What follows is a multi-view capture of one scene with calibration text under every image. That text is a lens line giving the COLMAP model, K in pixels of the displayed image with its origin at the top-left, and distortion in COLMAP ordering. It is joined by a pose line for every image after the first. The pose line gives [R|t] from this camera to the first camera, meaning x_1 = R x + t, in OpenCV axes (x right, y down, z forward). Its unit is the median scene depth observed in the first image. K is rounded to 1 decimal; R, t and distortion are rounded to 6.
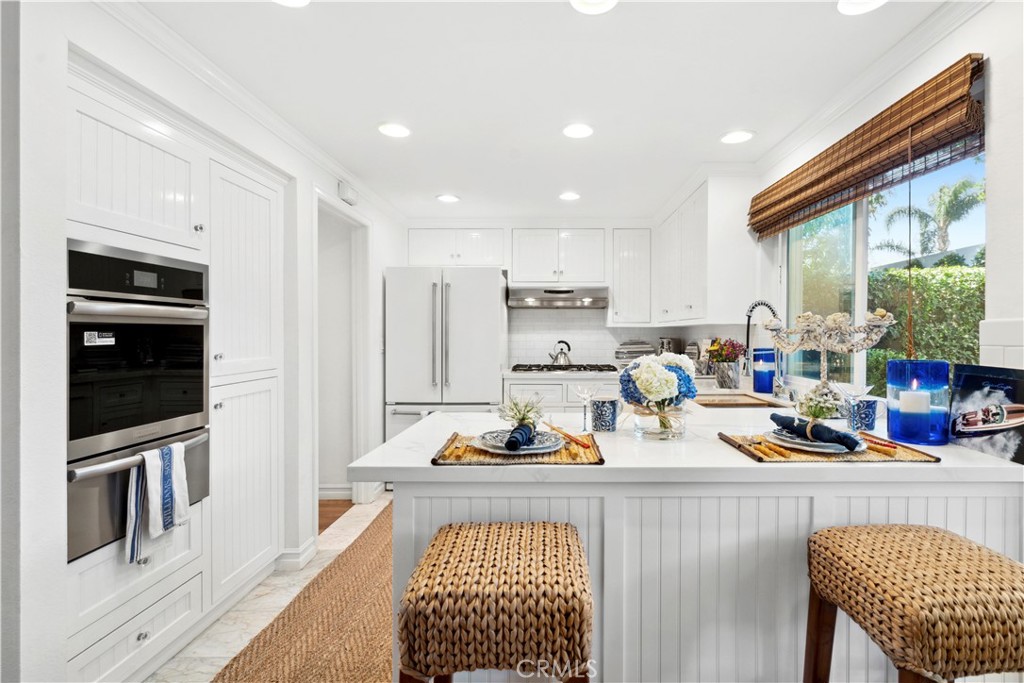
lens RADIAL K [[483.2, 0, 558.4], [0, 483.2, 339.6], [0, 0, 1]] dist [-0.003001, 0.000474]
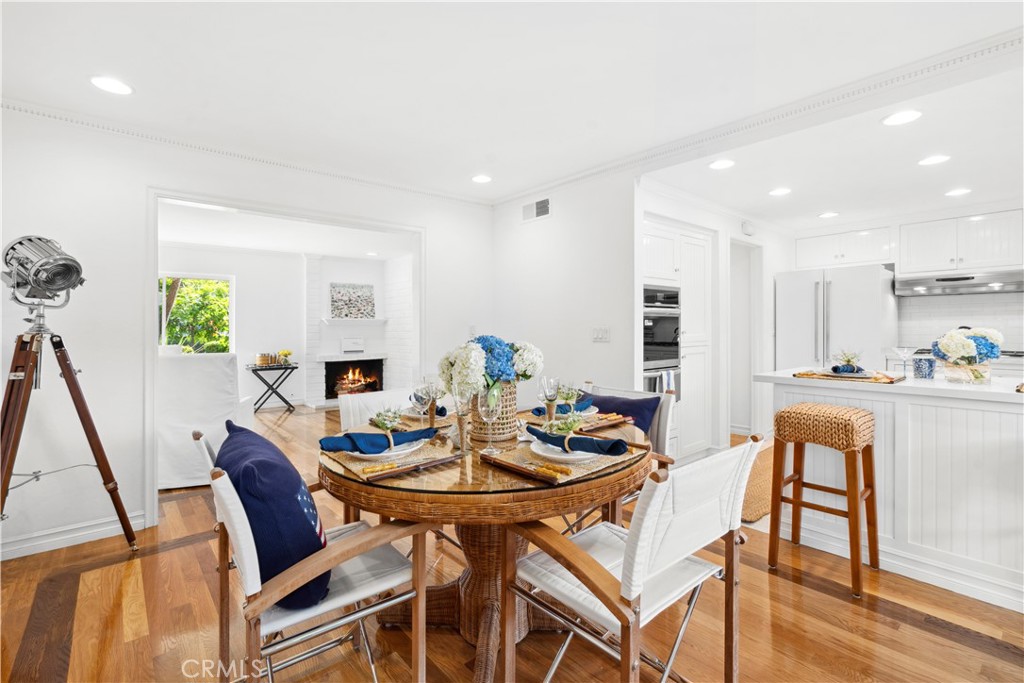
lens RADIAL K [[467.0, 0, 511.9], [0, 467.0, 330.4], [0, 0, 1]] dist [-0.001651, 0.000412]
pose [[0.645593, -0.001301, -0.763681, 0.362027], [-0.000882, 0.999997, -0.002449, 0.036691], [0.763681, 0.002255, 0.645589, -0.914667]]
